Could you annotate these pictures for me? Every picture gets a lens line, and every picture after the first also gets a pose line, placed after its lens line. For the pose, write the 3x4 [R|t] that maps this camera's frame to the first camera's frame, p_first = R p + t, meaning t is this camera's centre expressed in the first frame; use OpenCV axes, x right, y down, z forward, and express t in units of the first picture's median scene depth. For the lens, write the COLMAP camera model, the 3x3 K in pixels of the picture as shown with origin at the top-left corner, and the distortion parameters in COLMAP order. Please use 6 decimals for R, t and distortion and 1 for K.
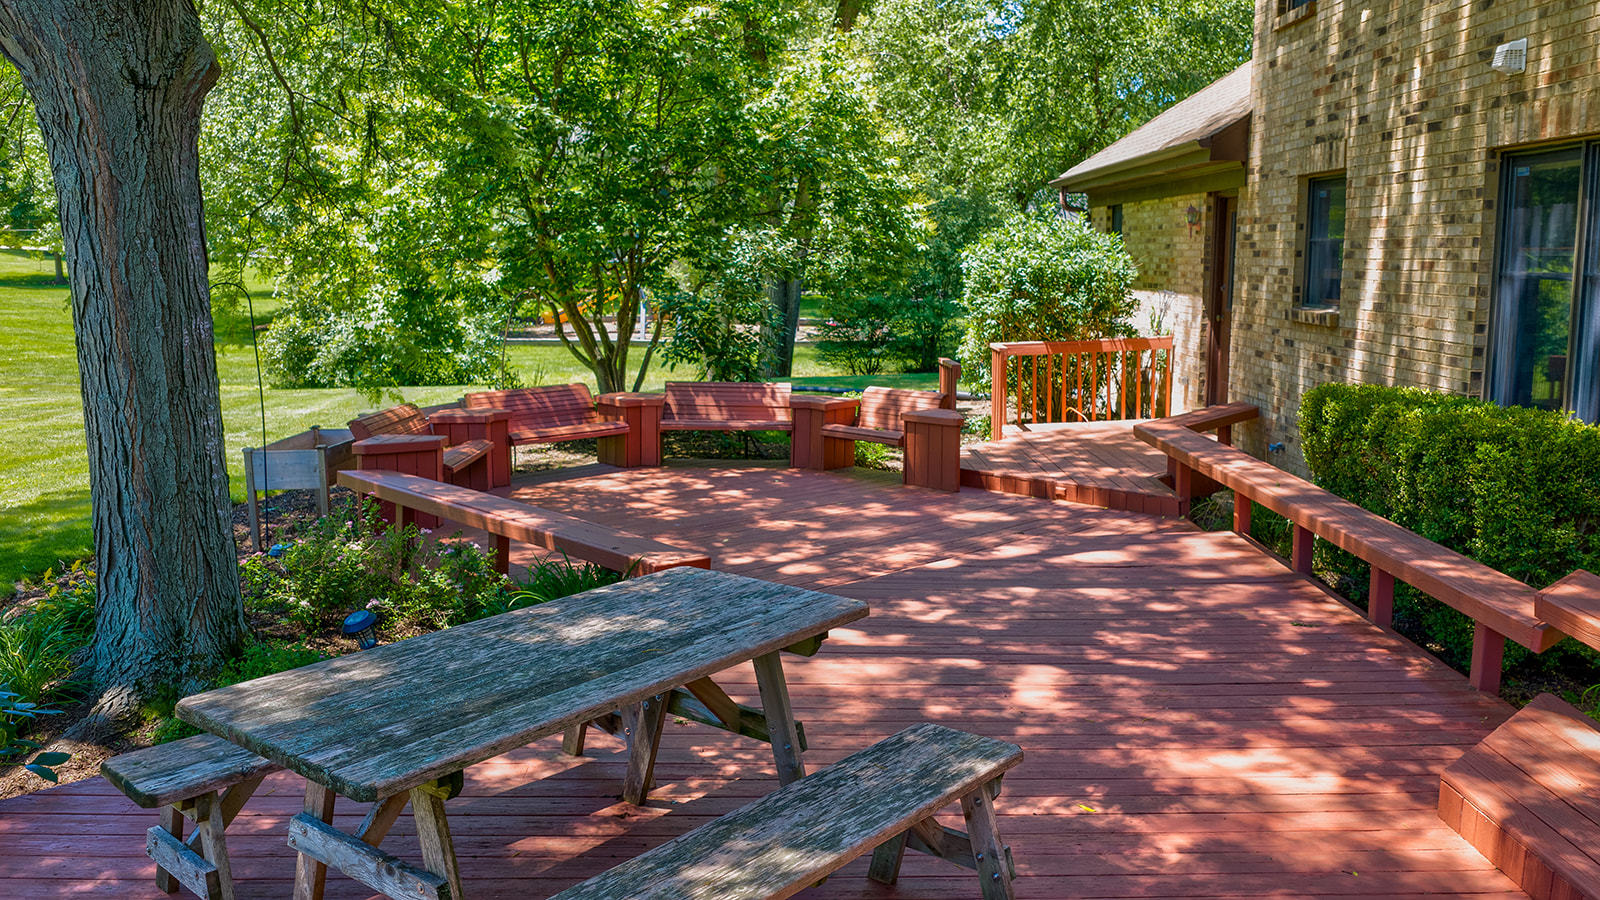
lens RADIAL K [[1329.5, 0, 799.6], [0, 1329.5, 448.5], [0, 0, 1]] dist [0.028600, -0.051674]
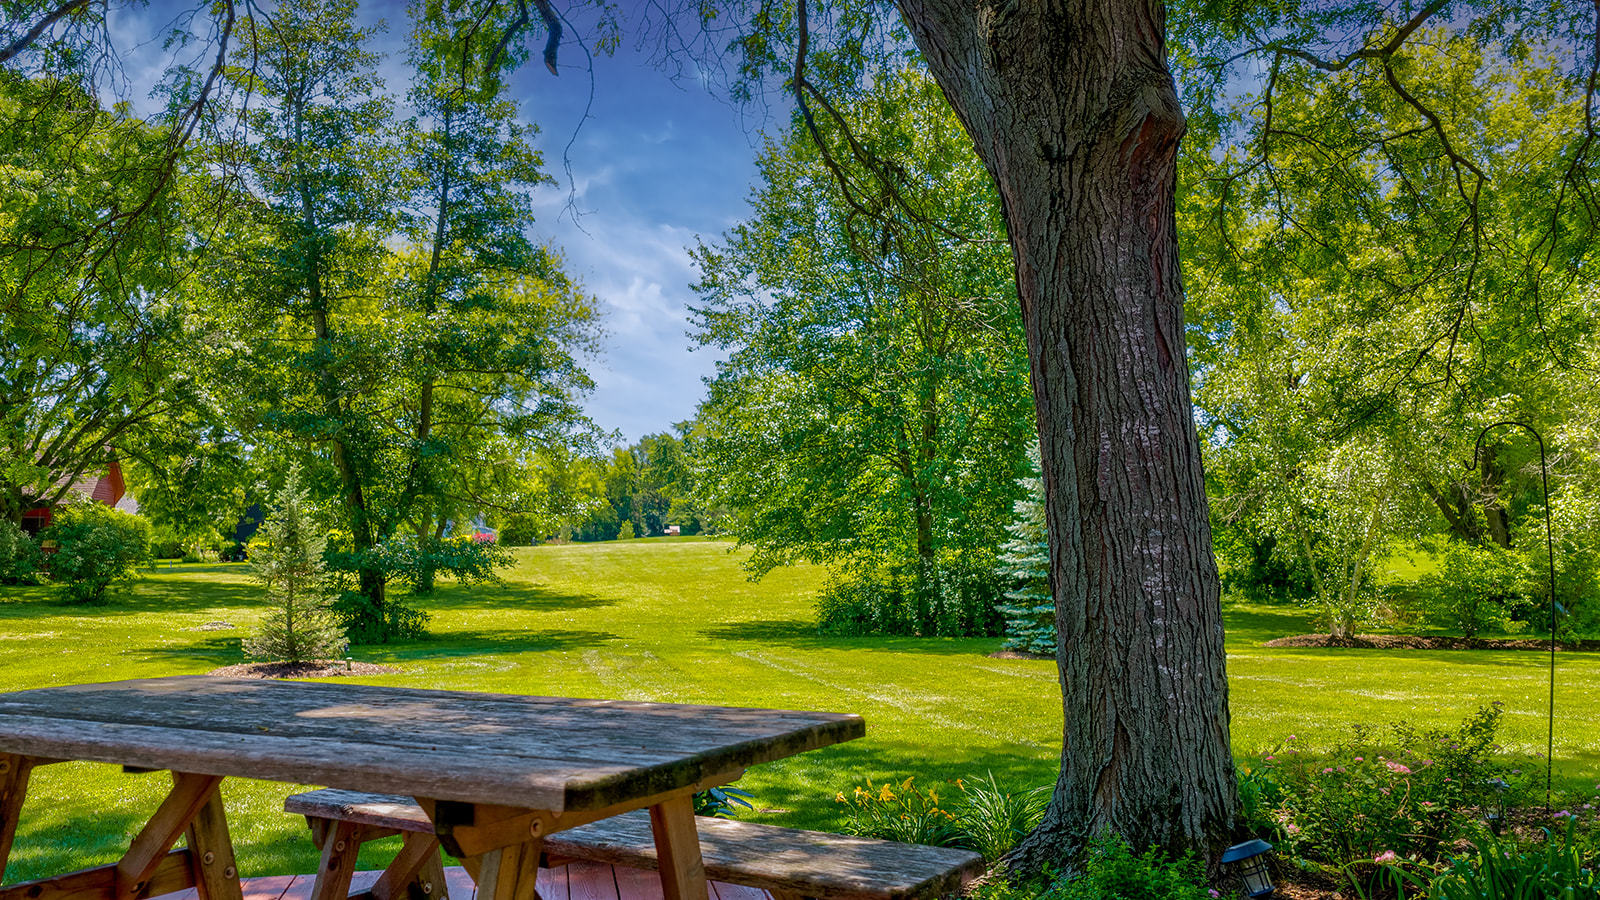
lens RADIAL K [[1329.5, 0, 799.7], [0, 1329.5, 449.9], [0, 0, 1]] dist [0.028600, -0.051674]
pose [[0.158066, -0.084007, -0.983849, 0.336393], [-0.141324, 0.984192, -0.106741, 0.038250], [0.977263, 0.155913, 0.143695, 0.723884]]
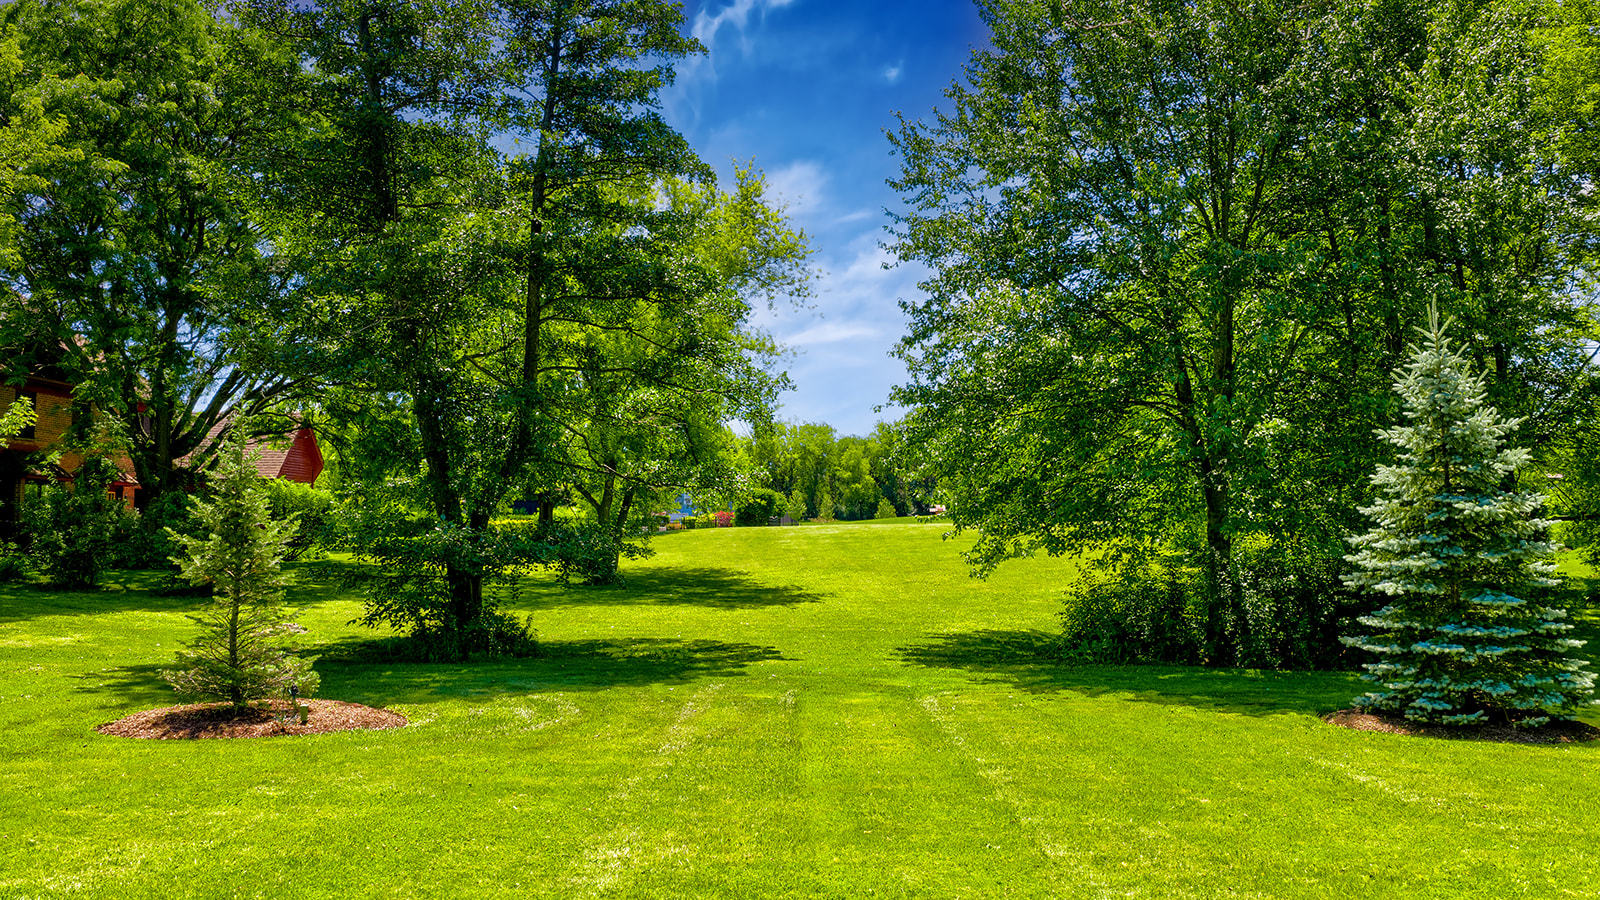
lens RADIAL K [[1329.5, 0, 794.7], [0, 1329.5, 476.1], [0, 0, 1]] dist [0.028600, -0.051674]
pose [[-0.050885, -0.048707, -0.997516, 0.028997], [-0.150533, 0.987773, -0.040553, 0.018168], [0.987294, 0.148096, -0.057595, 0.797763]]
